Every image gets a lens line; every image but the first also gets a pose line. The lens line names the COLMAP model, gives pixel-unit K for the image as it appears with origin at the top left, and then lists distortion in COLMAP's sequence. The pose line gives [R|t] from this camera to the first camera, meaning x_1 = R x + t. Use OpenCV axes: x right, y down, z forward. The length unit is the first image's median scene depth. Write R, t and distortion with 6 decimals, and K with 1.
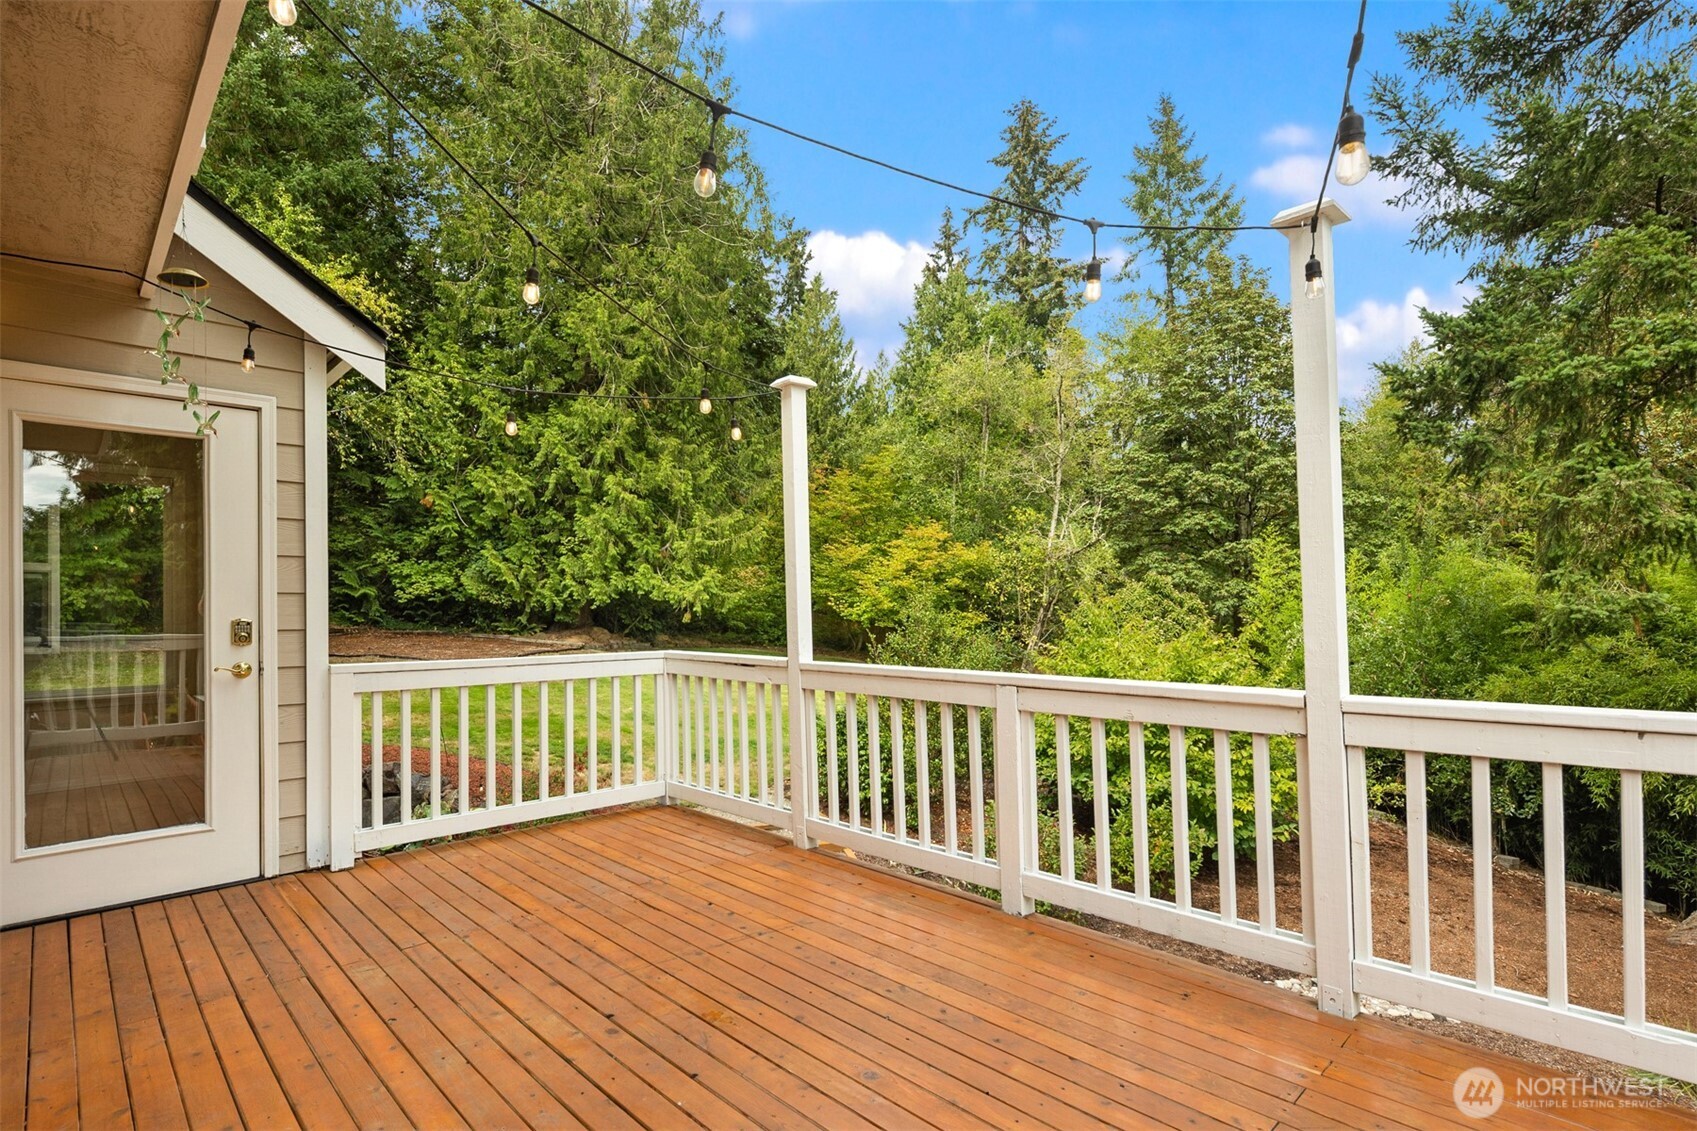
lens RADIAL K [[816.3, 0, 846.1], [0, 816.3, 609.7], [0, 0, 1]] dist [0.000578, -0.001301]
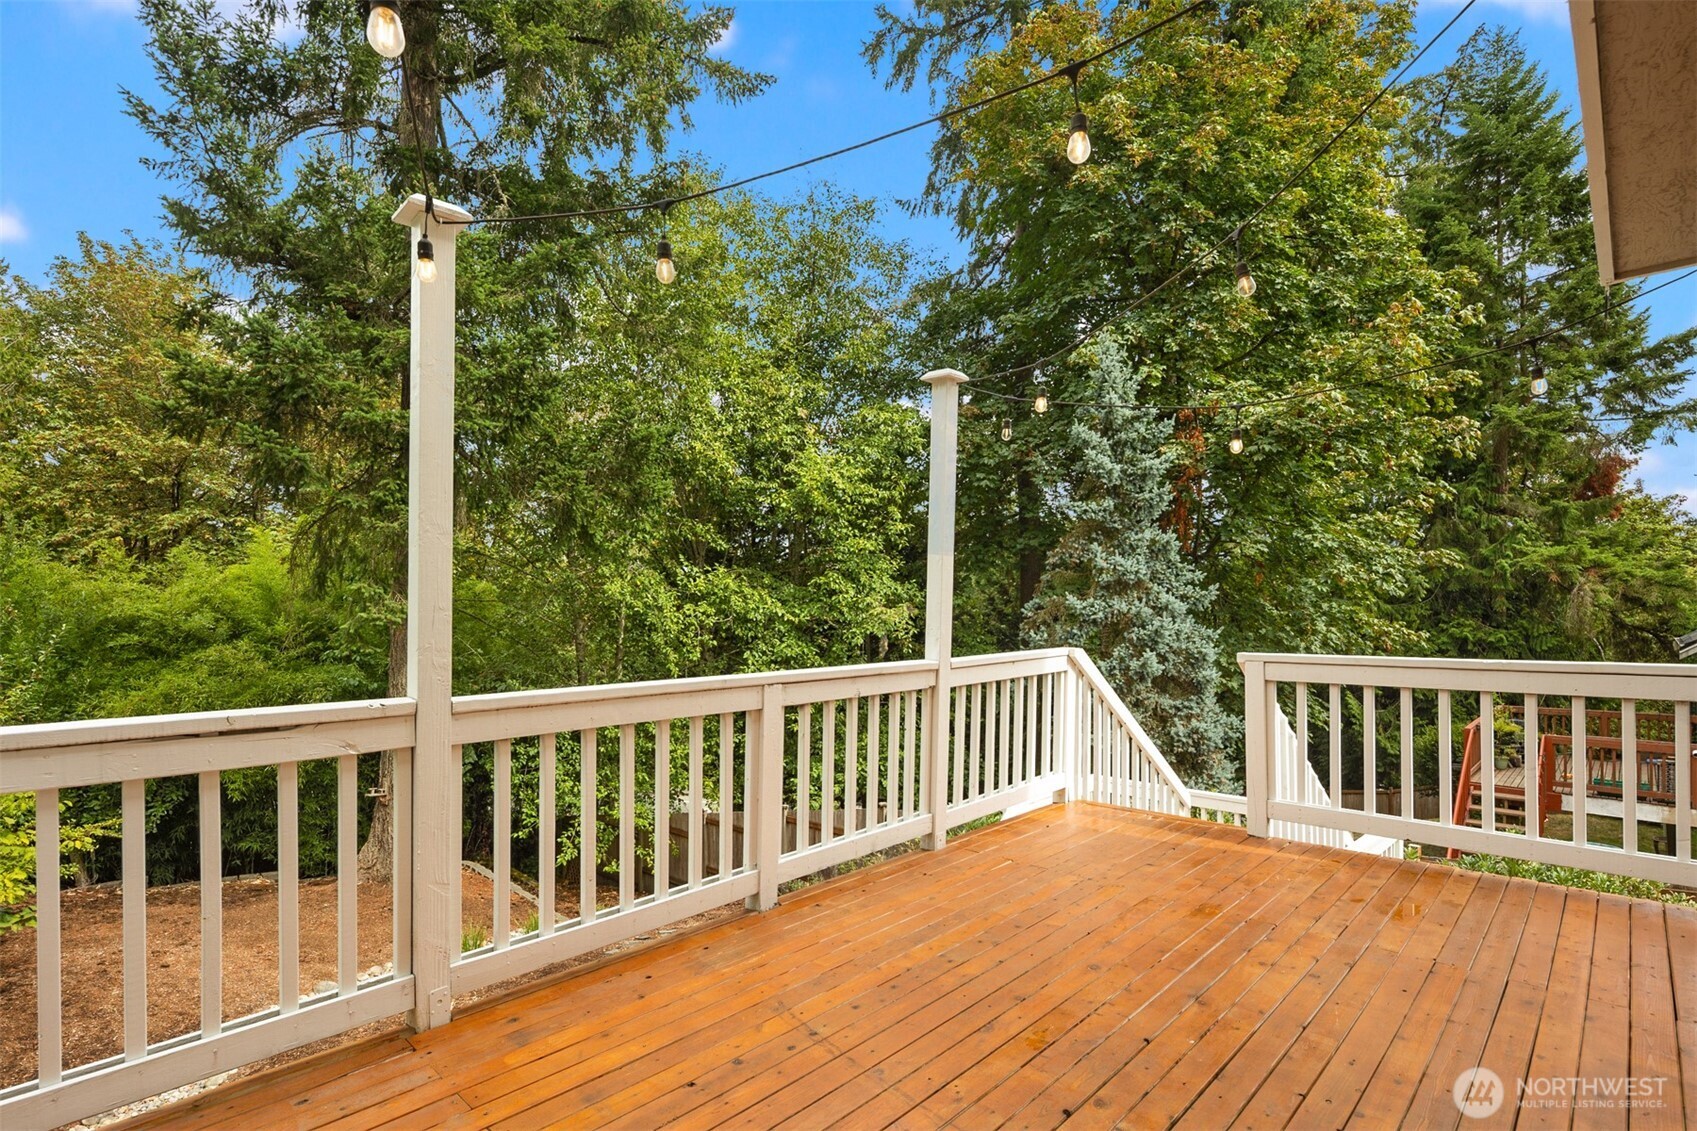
lens RADIAL K [[816.3, 0, 846.1], [0, 816.3, 609.7], [0, 0, 1]] dist [0.000578, -0.001301]
pose [[-0.029710, 0.008166, 0.999525, -0.679917], [0.008170, 0.999935, -0.007927, 0.007079], [-0.999525, 0.007931, -0.029775, 0.775178]]
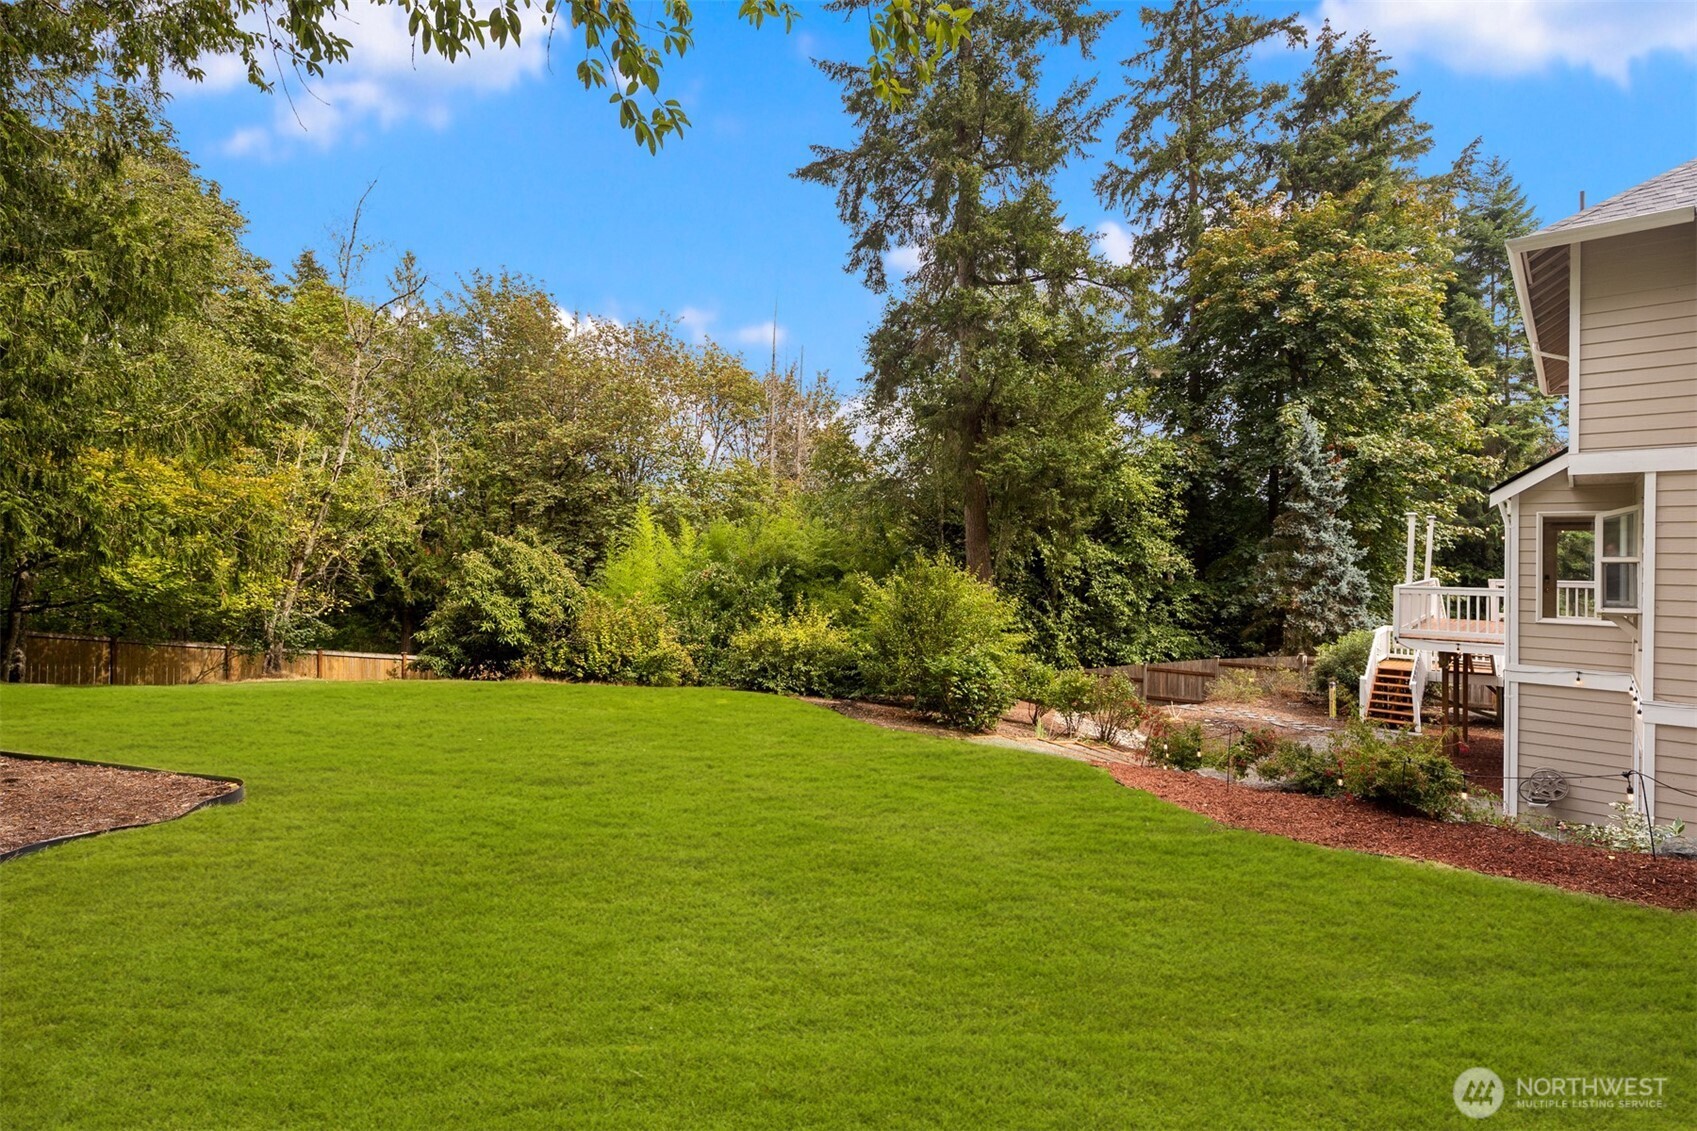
lens RADIAL K [[819.2, 0, 849.2], [0, 819.2, 553.1], [0, 0, 1]] dist [0.000416, -0.000403]
pose [[-0.071391, -0.002527, 0.997445, -1.202856], [0.000561, 0.999997, 0.002573, -0.010274], [-0.997448, 0.000743, -0.071390, 1.311895]]
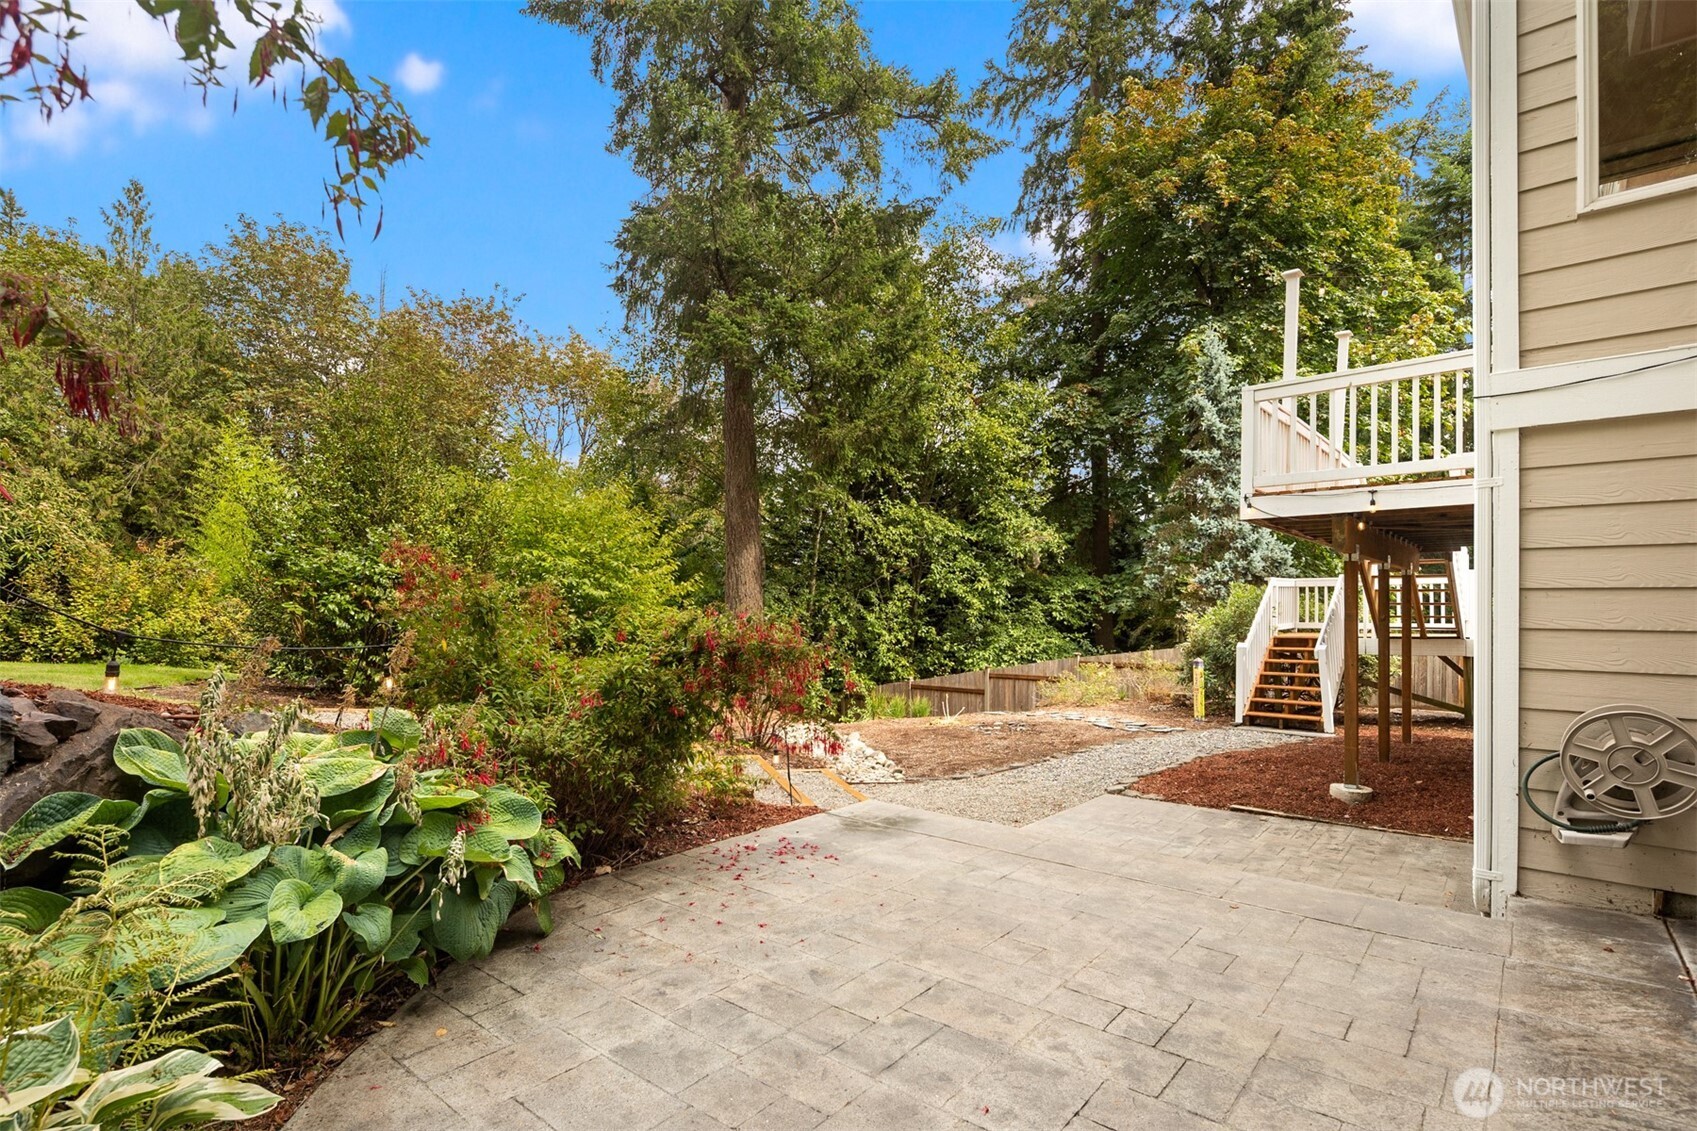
lens RADIAL K [[816.3, 0, 846.1], [0, 816.3, 609.7], [0, 0, 1]] dist [0.000578, -0.001301]
pose [[-0.086850, 0.006412, 0.996201, -0.892250], [-0.002503, 0.999975, -0.006654, 0.096958], [-0.996218, -0.003071, -0.086832, 1.023741]]
